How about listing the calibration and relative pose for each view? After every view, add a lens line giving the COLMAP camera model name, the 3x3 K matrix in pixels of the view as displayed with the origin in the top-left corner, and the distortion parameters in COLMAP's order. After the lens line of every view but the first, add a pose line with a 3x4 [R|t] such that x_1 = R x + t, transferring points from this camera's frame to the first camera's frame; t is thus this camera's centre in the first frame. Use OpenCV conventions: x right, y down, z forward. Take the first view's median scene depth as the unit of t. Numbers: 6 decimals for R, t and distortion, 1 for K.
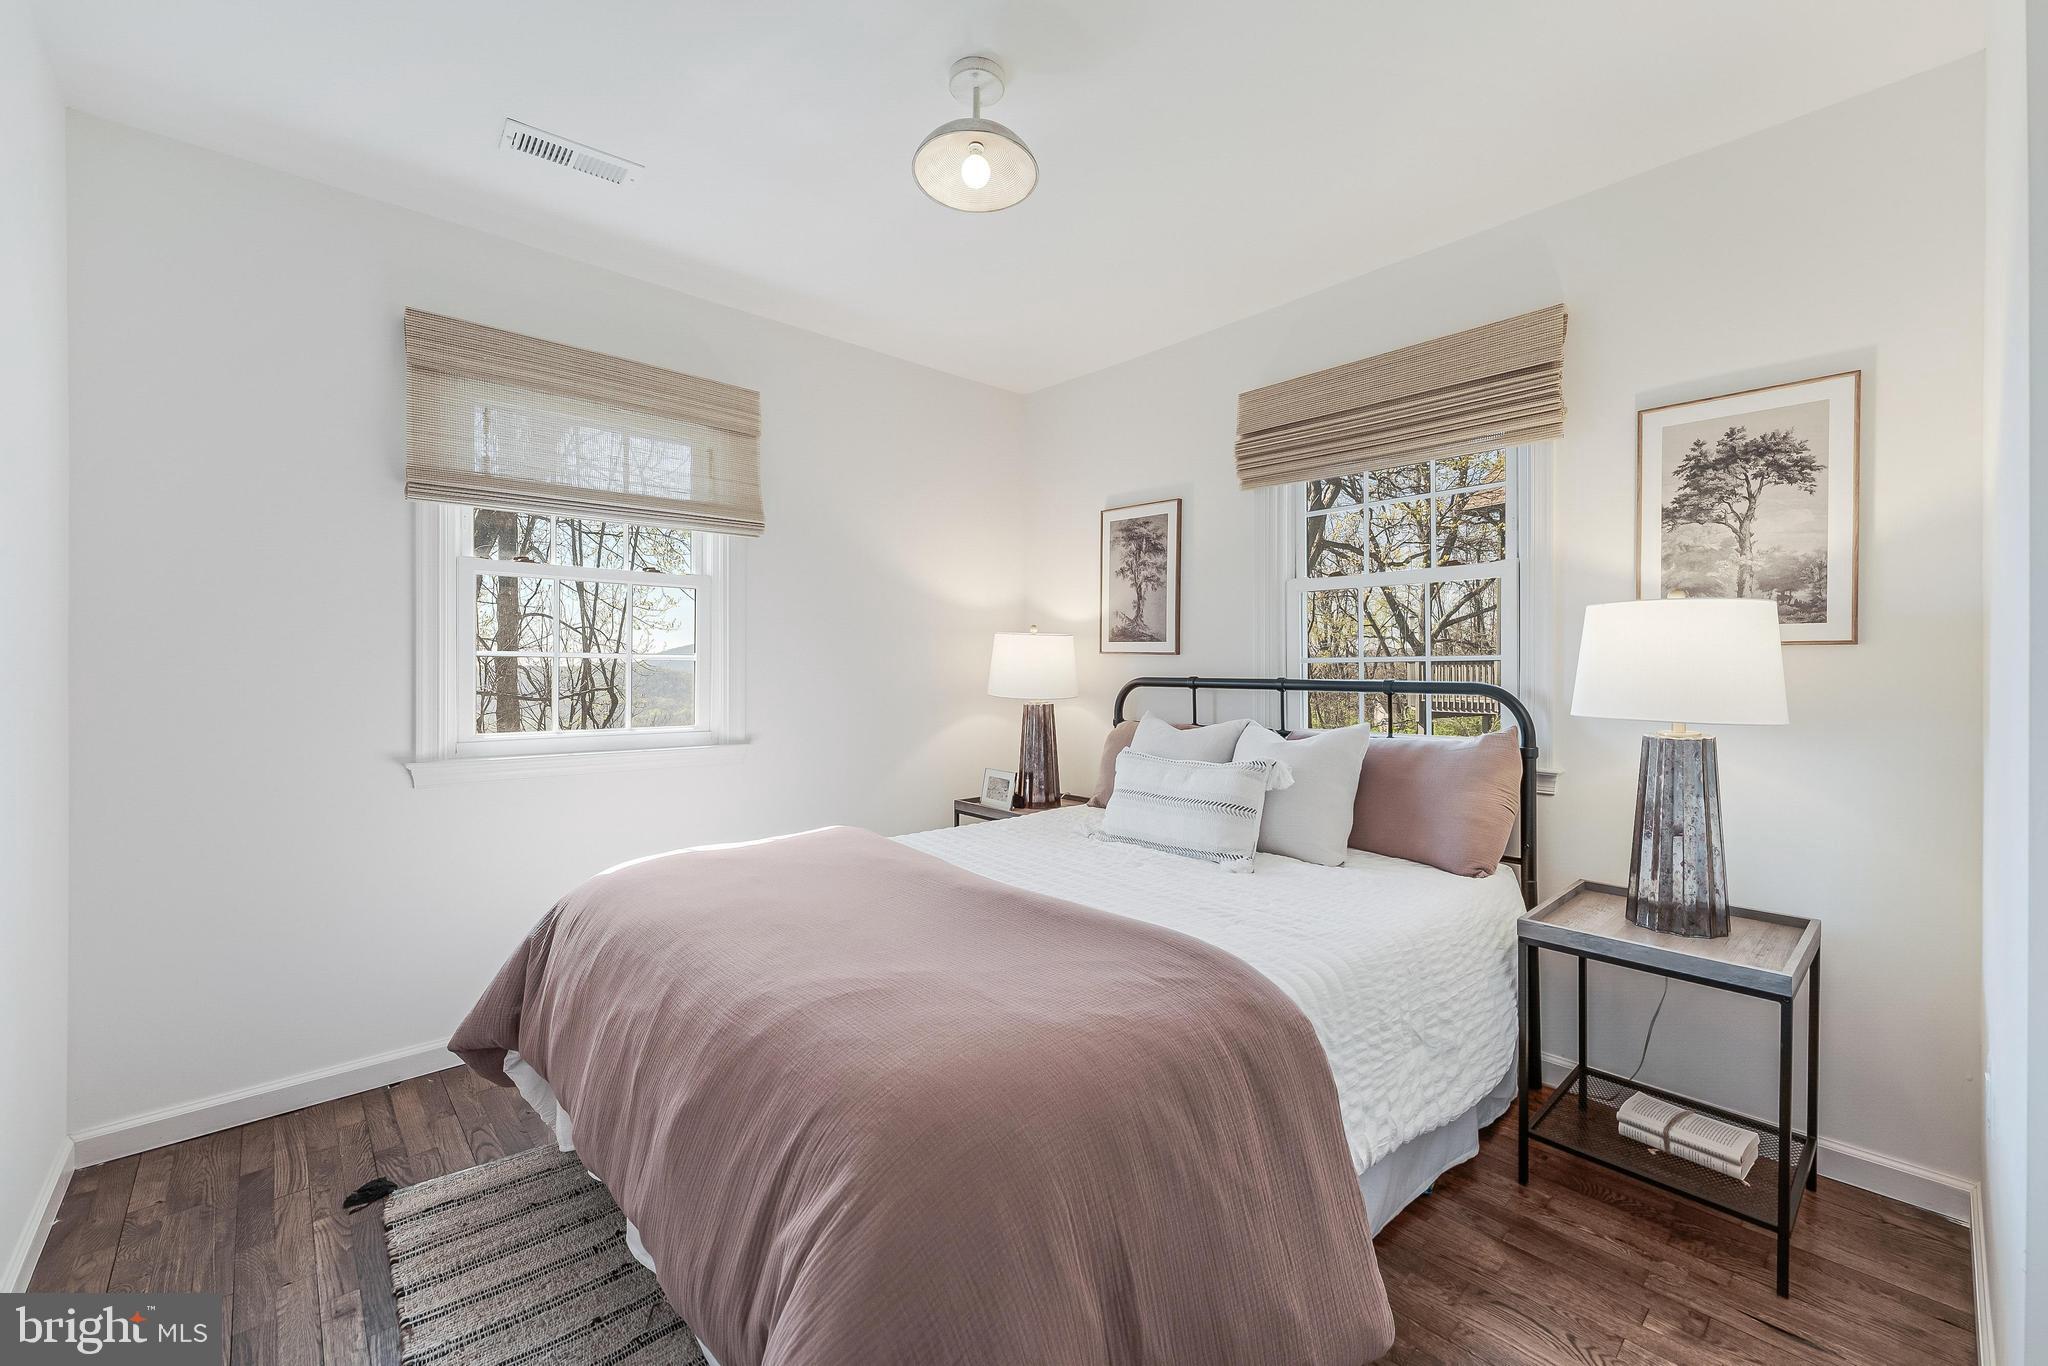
lens RADIAL K [[829.1, 0, 1043.7], [0, 829.1, 676.7], [0, 0, 1]] dist [0.000055, -0.000433]
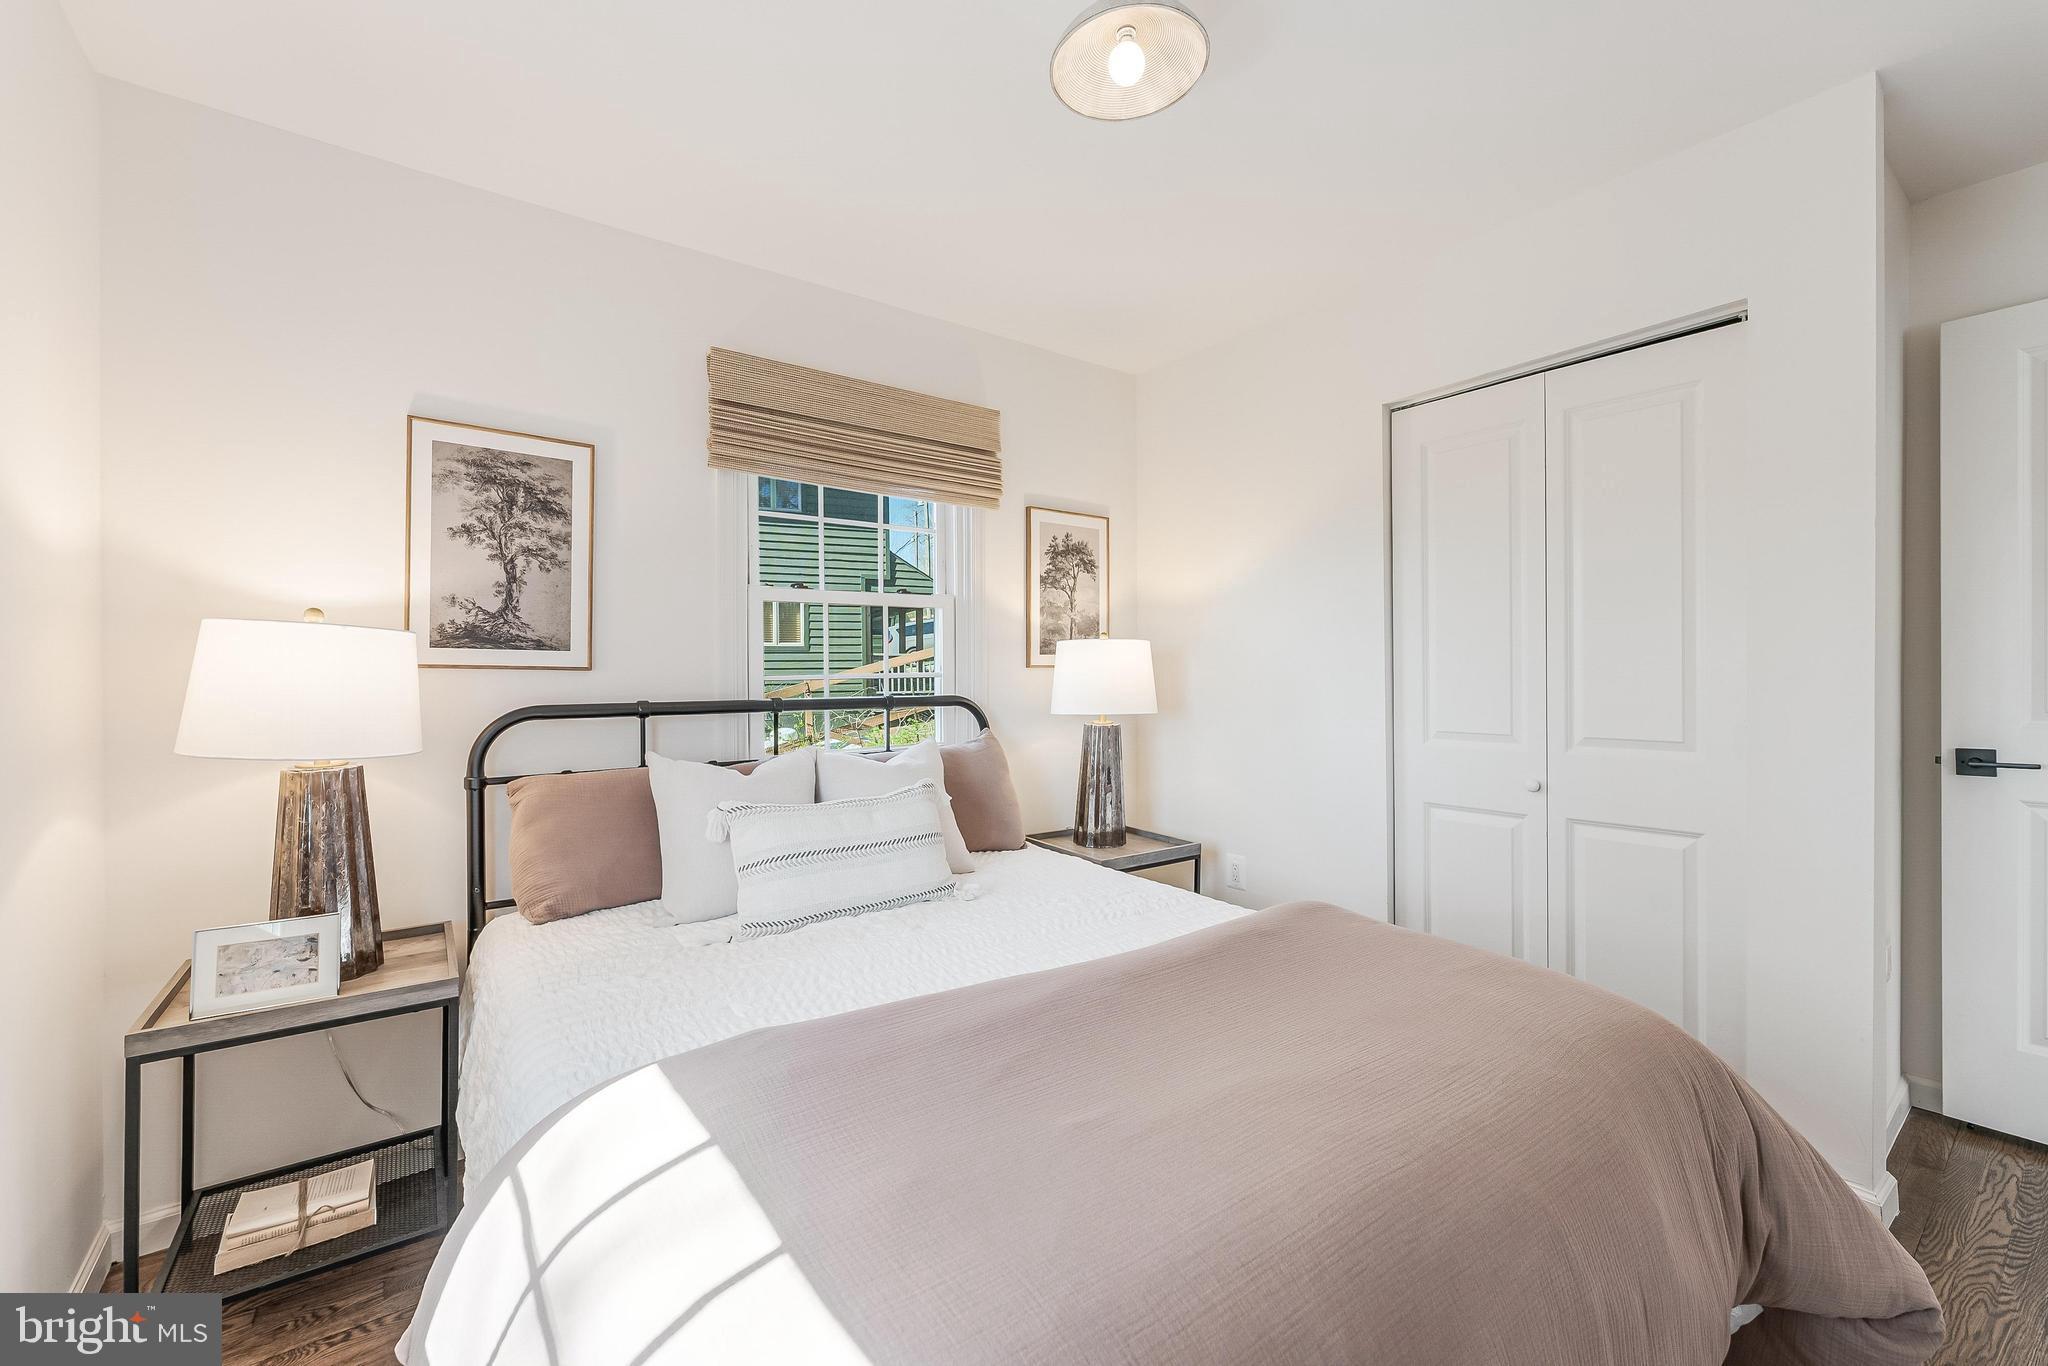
lens RADIAL K [[829.1, 0, 1044.6], [0, 829.1, 672.1], [0, 0, 1]] dist [0.000055, -0.000433]
pose [[0.099717, 0.010107, 0.994965, -0.481690], [0.027014, 0.999552, -0.012861, -0.006229], [-0.994649, 0.028161, 0.099399, 0.554605]]
